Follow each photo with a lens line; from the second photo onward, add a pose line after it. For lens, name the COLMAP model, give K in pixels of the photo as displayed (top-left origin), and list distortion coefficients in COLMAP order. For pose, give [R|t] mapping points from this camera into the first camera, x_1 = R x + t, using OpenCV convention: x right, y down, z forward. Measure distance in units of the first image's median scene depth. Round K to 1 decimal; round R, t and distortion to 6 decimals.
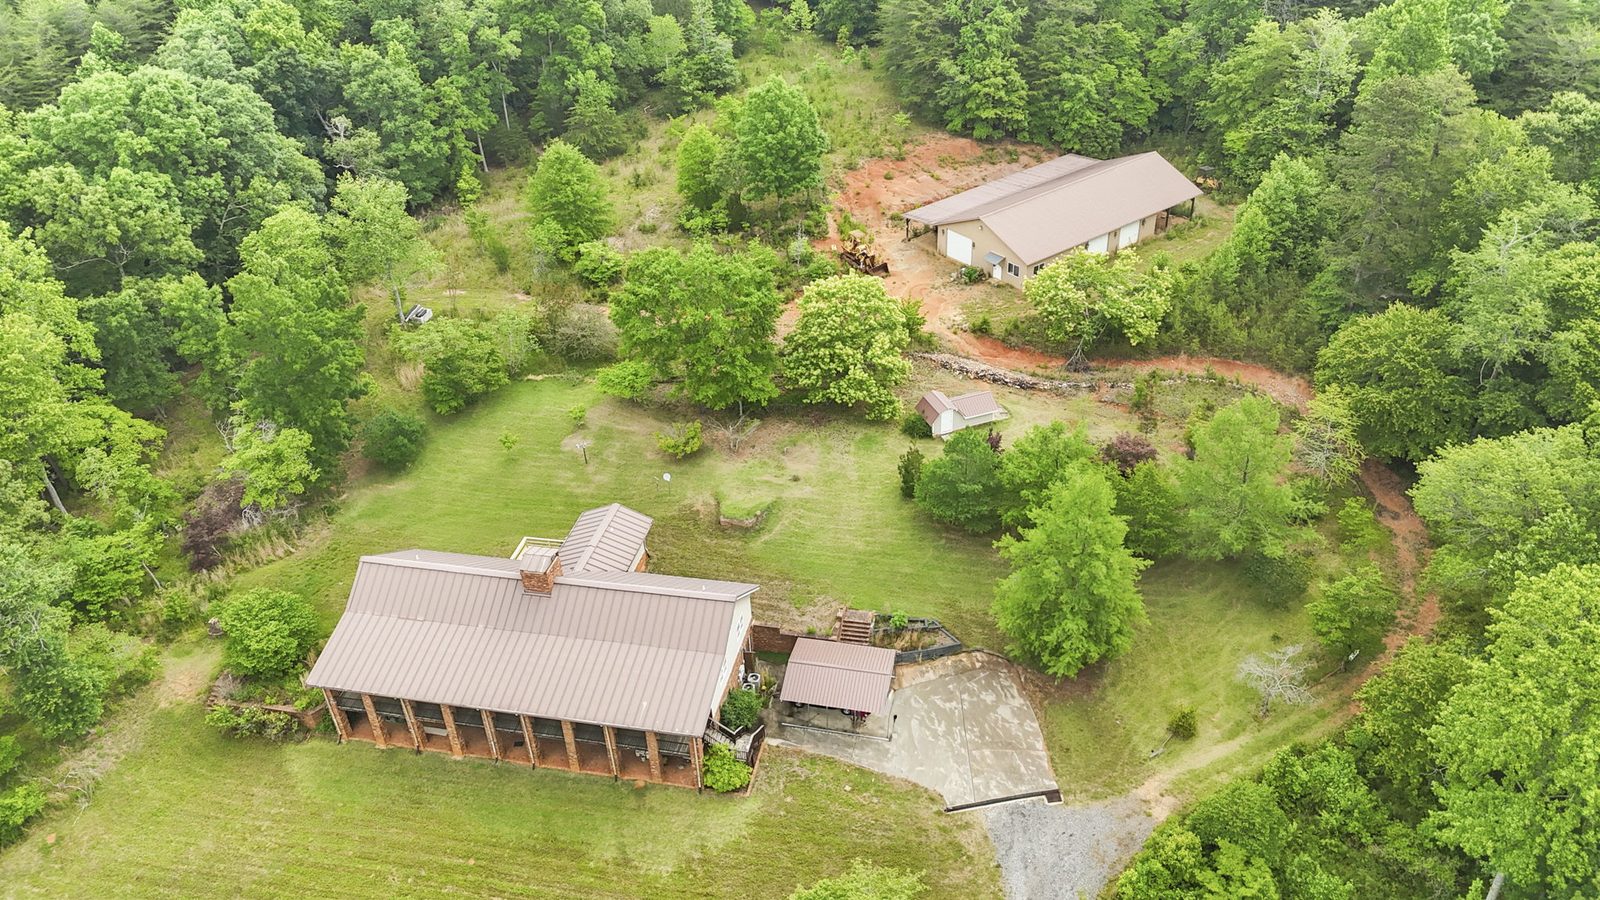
lens RADIAL K [[1173.9, 0, 788.8], [0, 1173.9, 447.7], [0, 0, 1]] dist [0.065533, -0.033259]
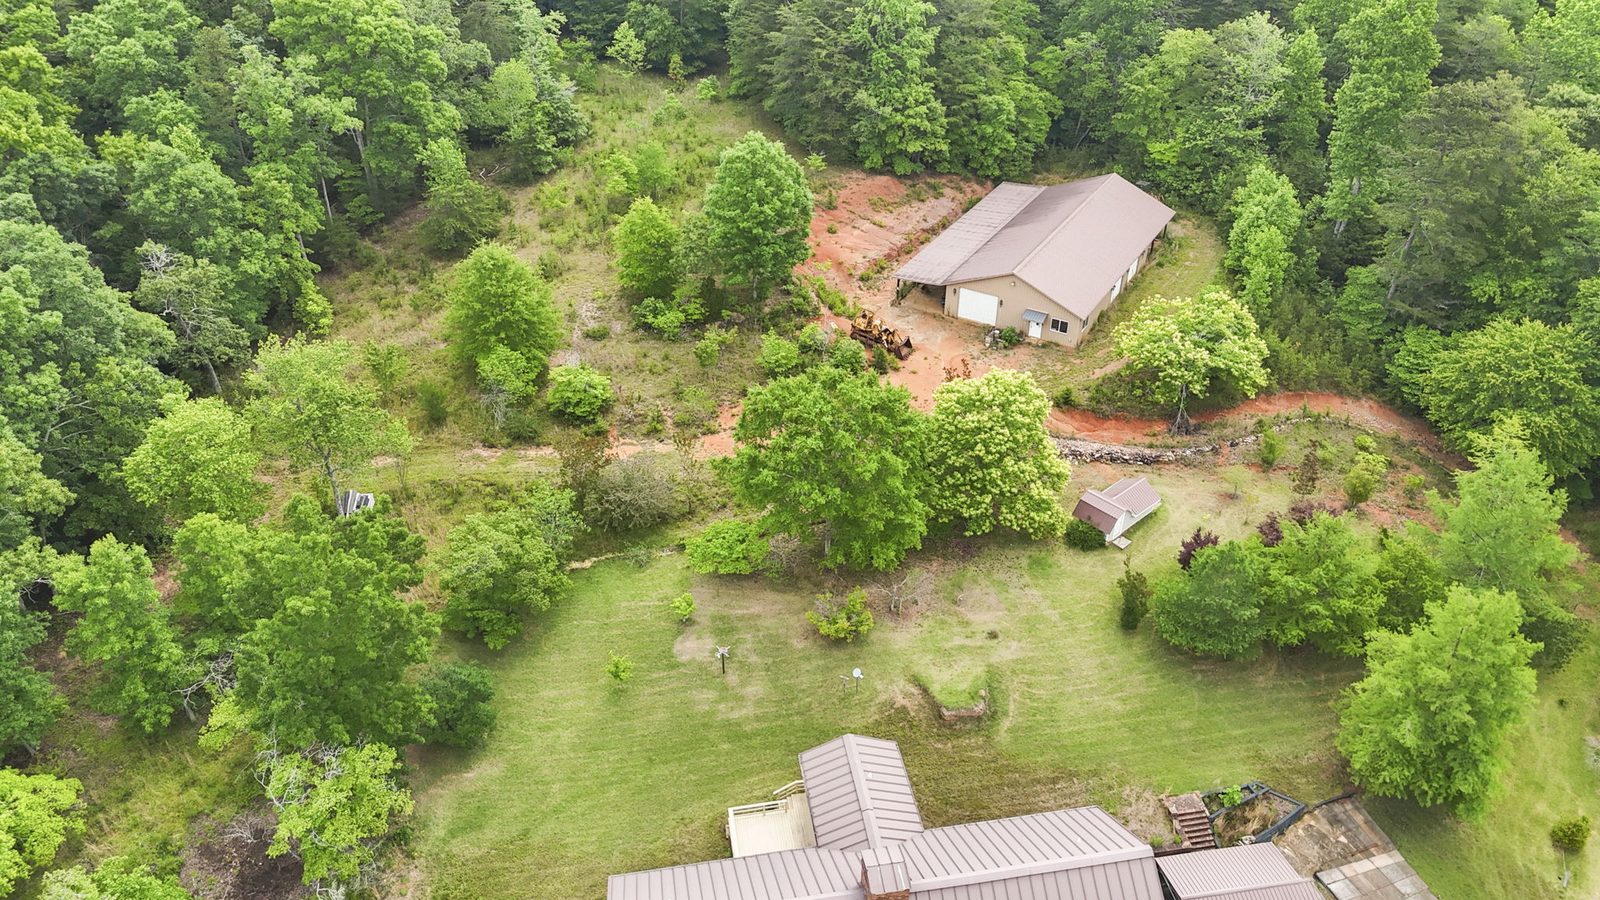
lens RADIAL K [[1173.9, 0, 784.5], [0, 1173.9, 450.6], [0, 0, 1]] dist [0.065533, -0.033259]
pose [[0.926594, -0.179934, 0.330224, -0.273356], [0.177293, 0.983410, 0.038368, -0.113591], [-0.331649, 0.022995, 0.943123, 0.204526]]
